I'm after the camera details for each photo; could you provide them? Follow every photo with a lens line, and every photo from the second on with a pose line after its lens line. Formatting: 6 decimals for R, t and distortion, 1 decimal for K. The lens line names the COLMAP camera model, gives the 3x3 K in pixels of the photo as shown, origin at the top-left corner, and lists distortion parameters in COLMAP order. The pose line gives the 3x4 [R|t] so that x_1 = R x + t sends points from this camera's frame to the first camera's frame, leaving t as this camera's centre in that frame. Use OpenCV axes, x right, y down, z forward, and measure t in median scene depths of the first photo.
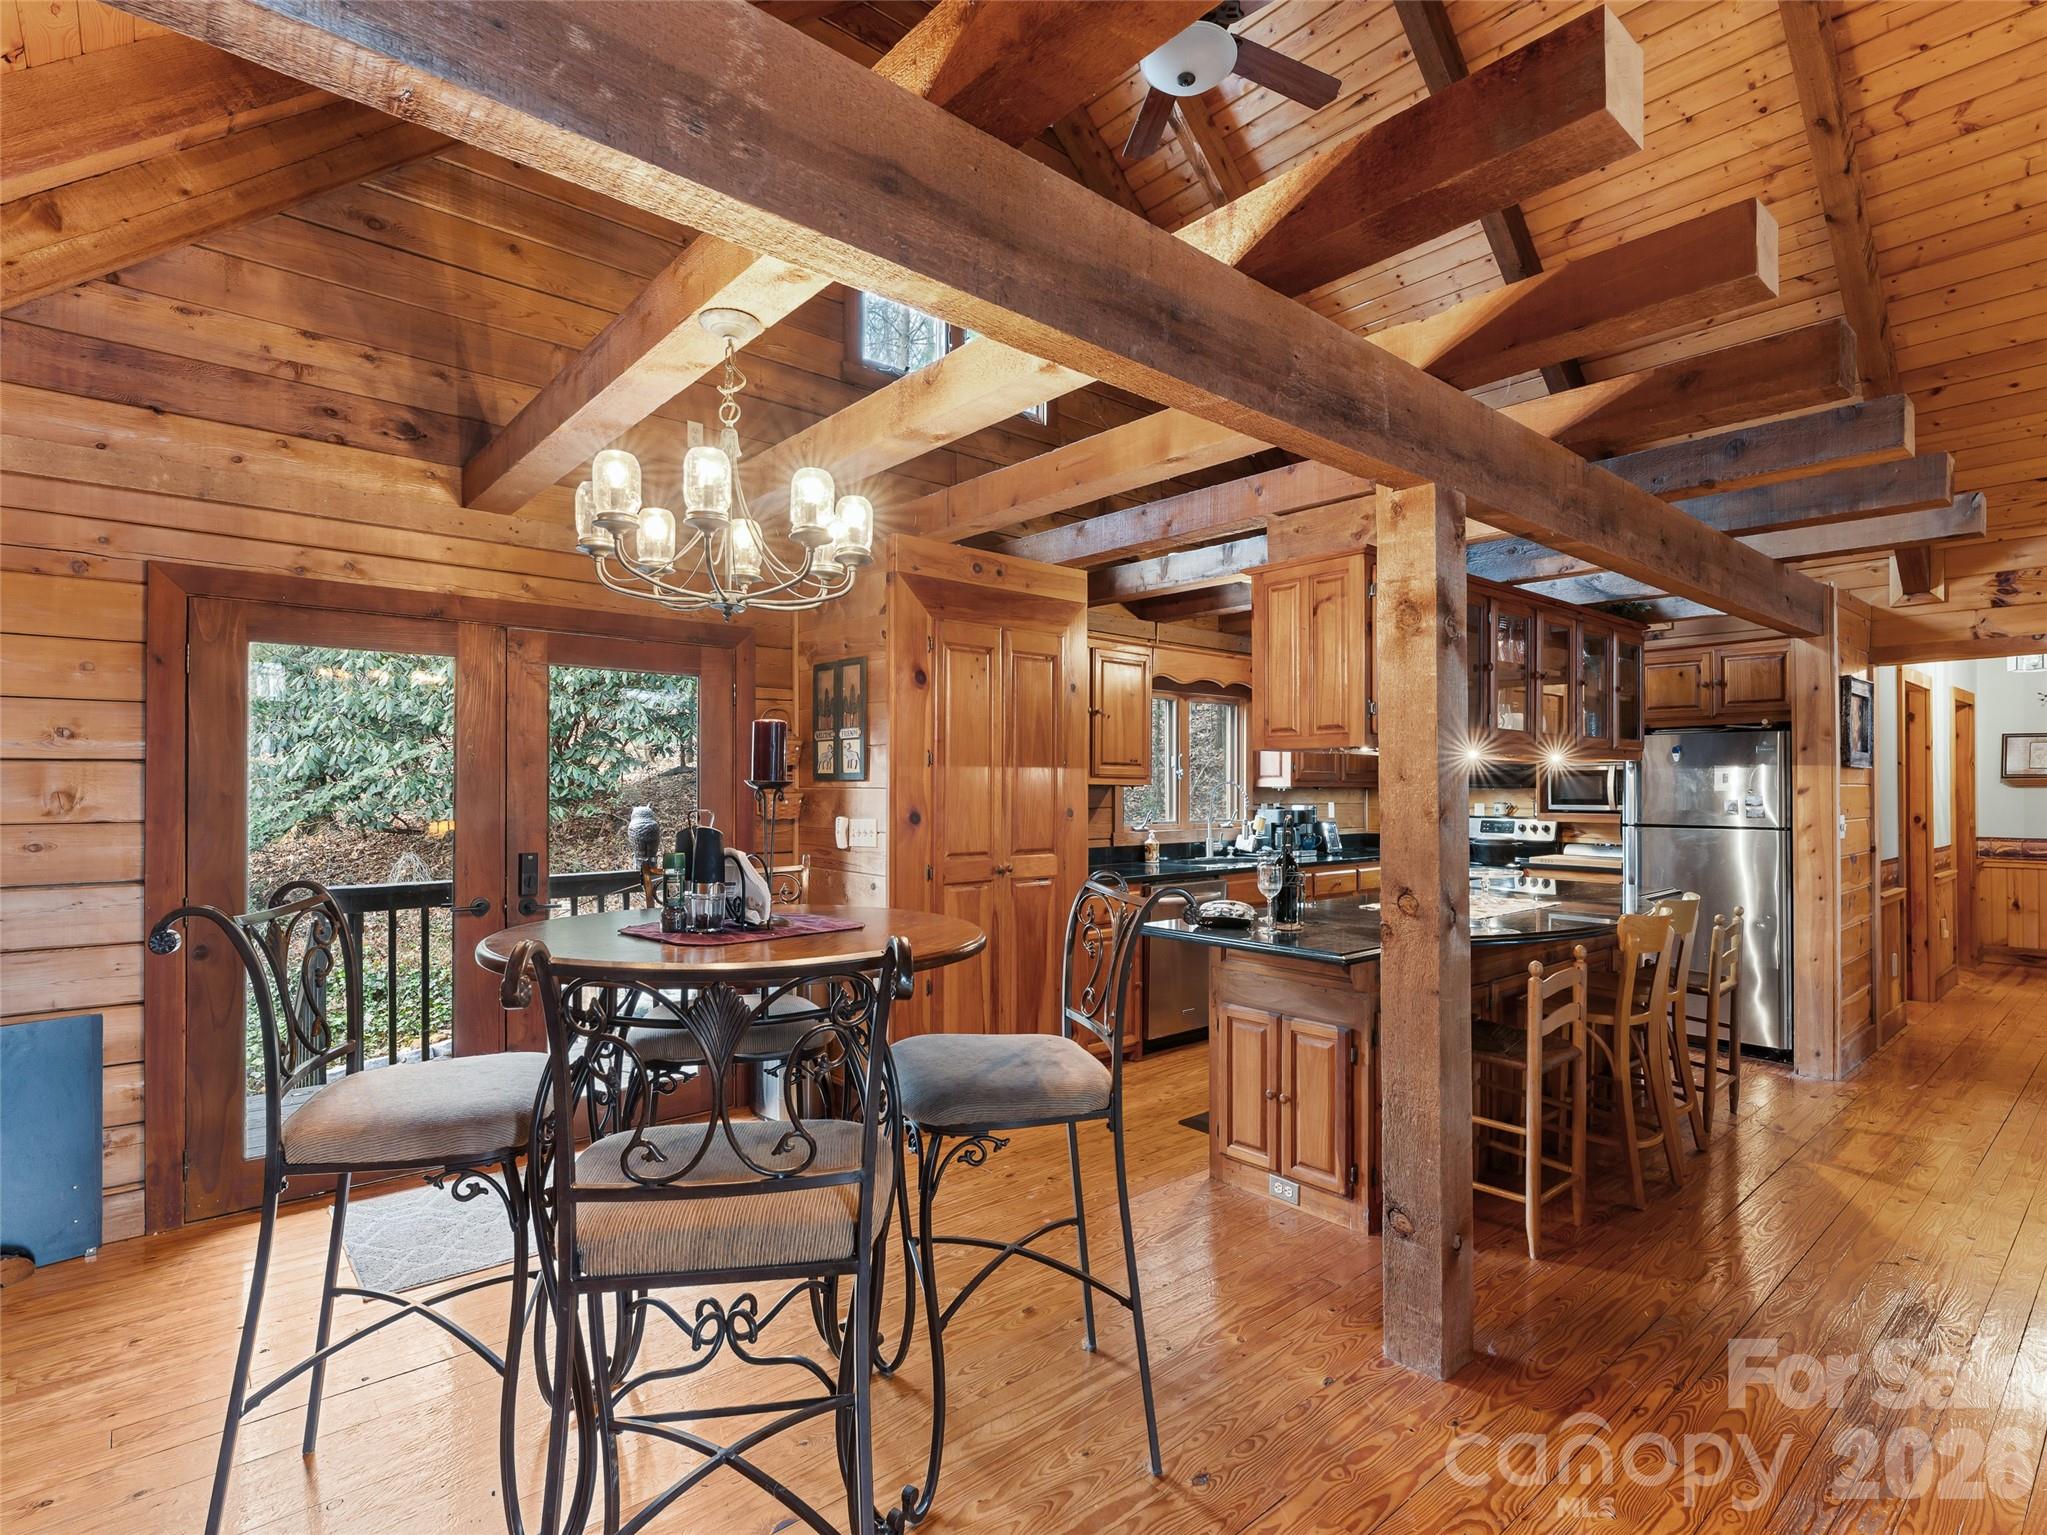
lens RADIAL K [[1030.0, 0, 1014.0], [0, 1030.0, 770.9], [0, 0, 1]] dist [-0.002718, -0.000123]
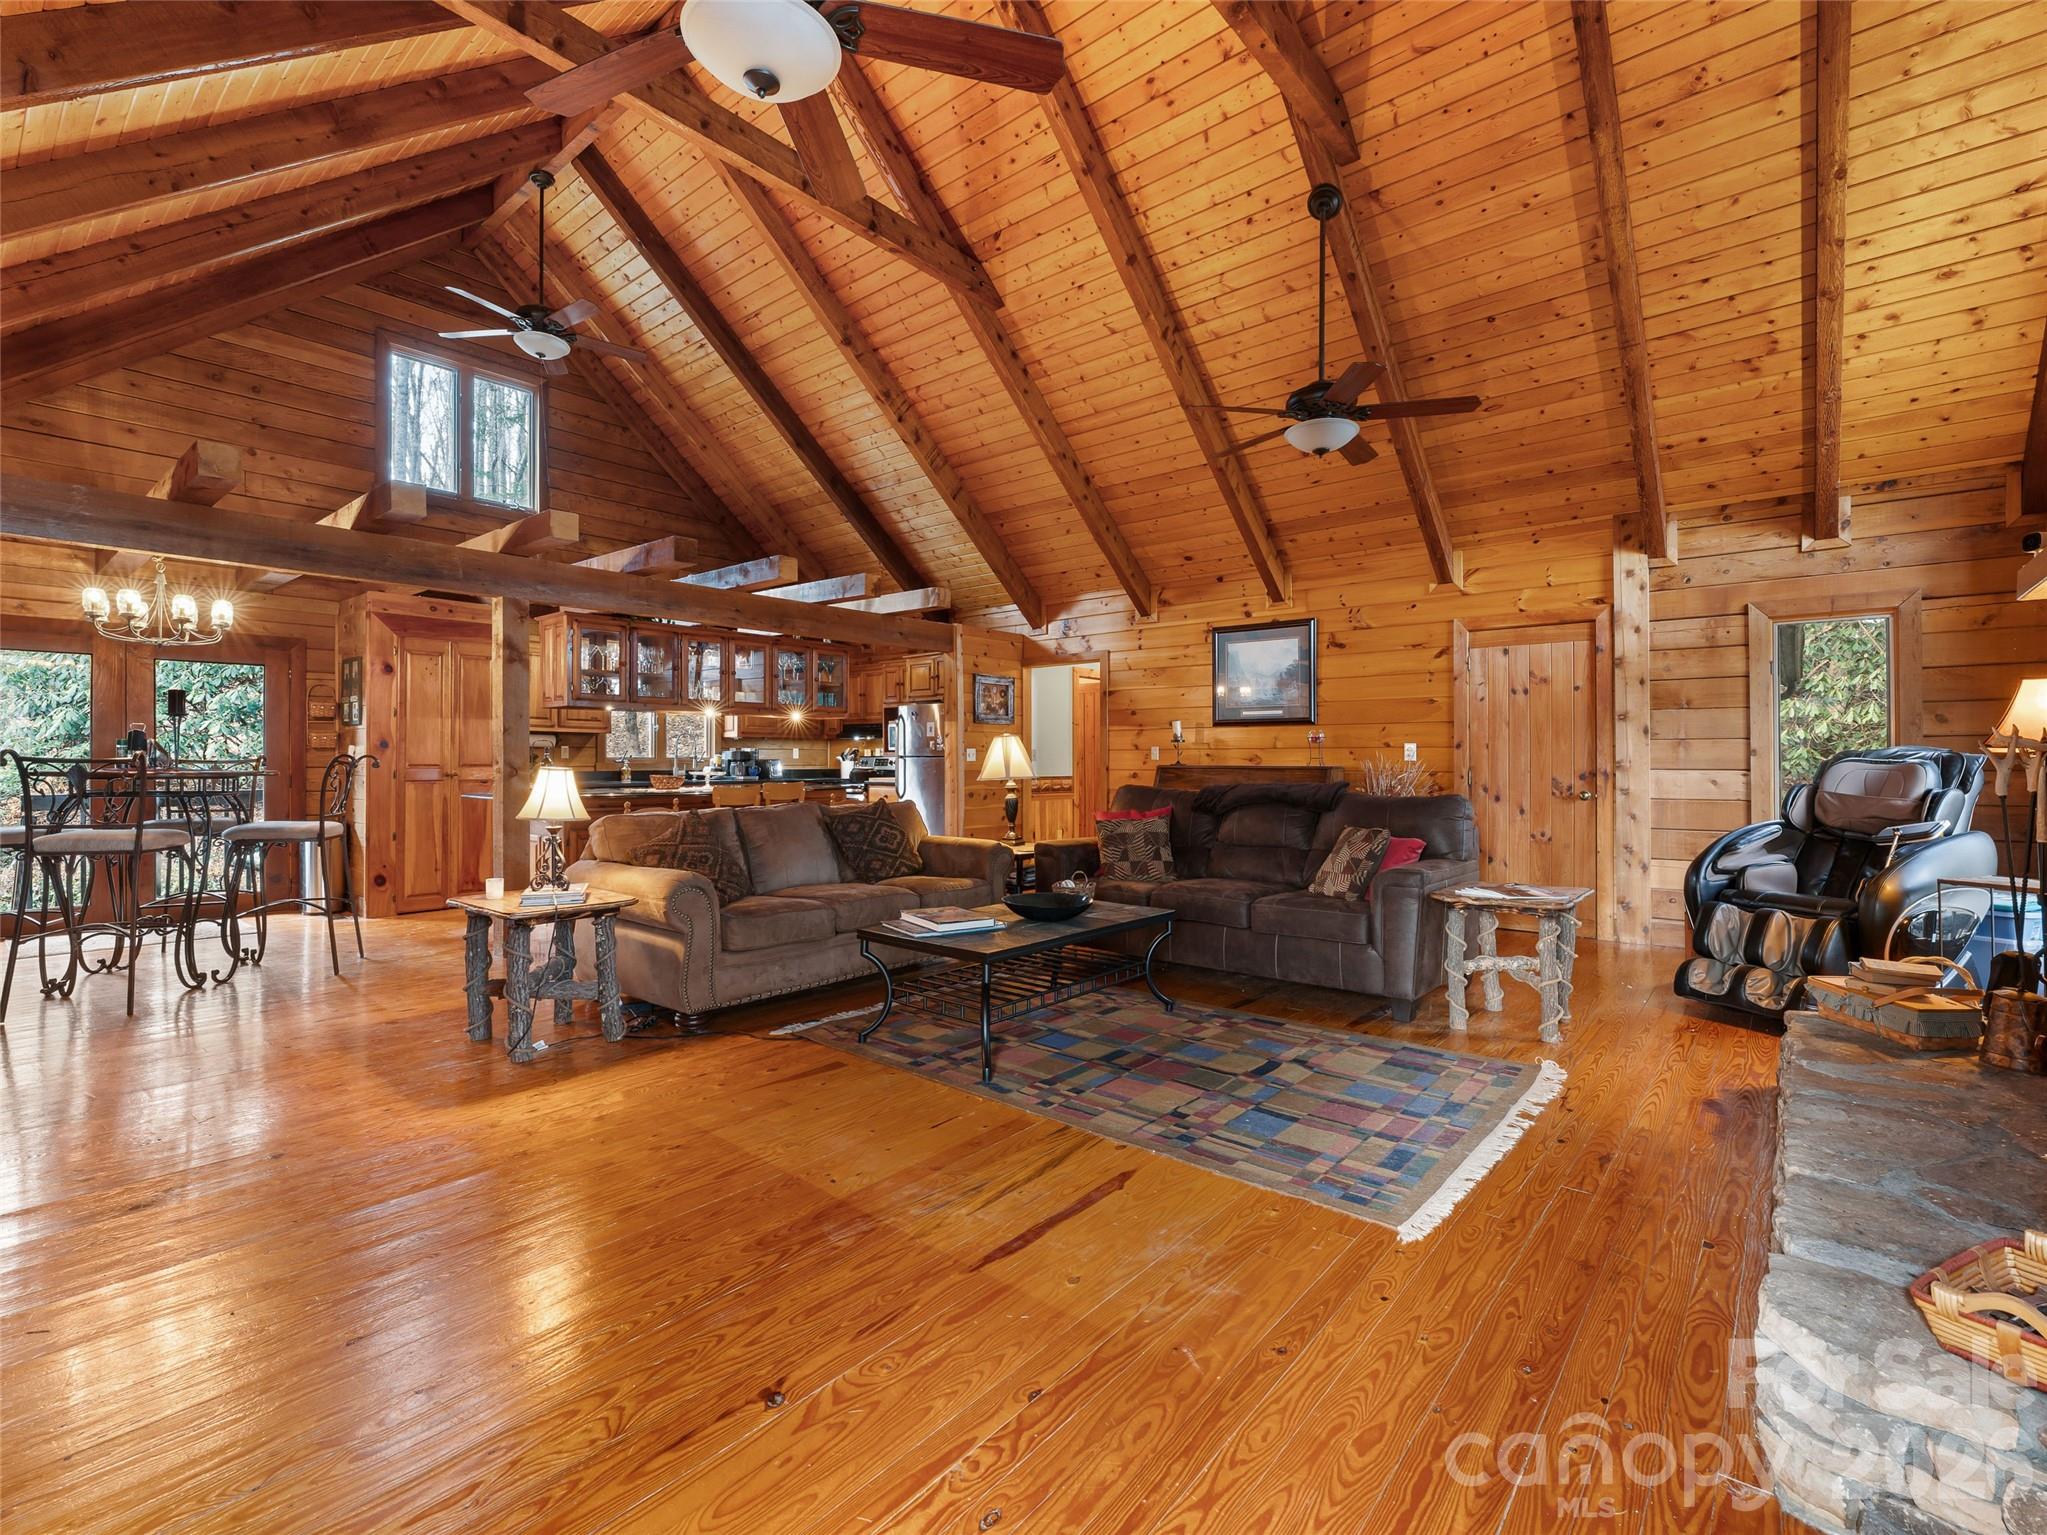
lens RADIAL K [[936.6, 0, 1011.3], [0, 936.6, 748.7], [0, 0, 1]] dist [0.001463, -0.001152]
pose [[0.987312, -0.000027, 0.158795, 0.501110], [-0.000734, 0.999989, 0.004732, 0.029417], [-0.158793, -0.004789, 0.987300, -0.563003]]
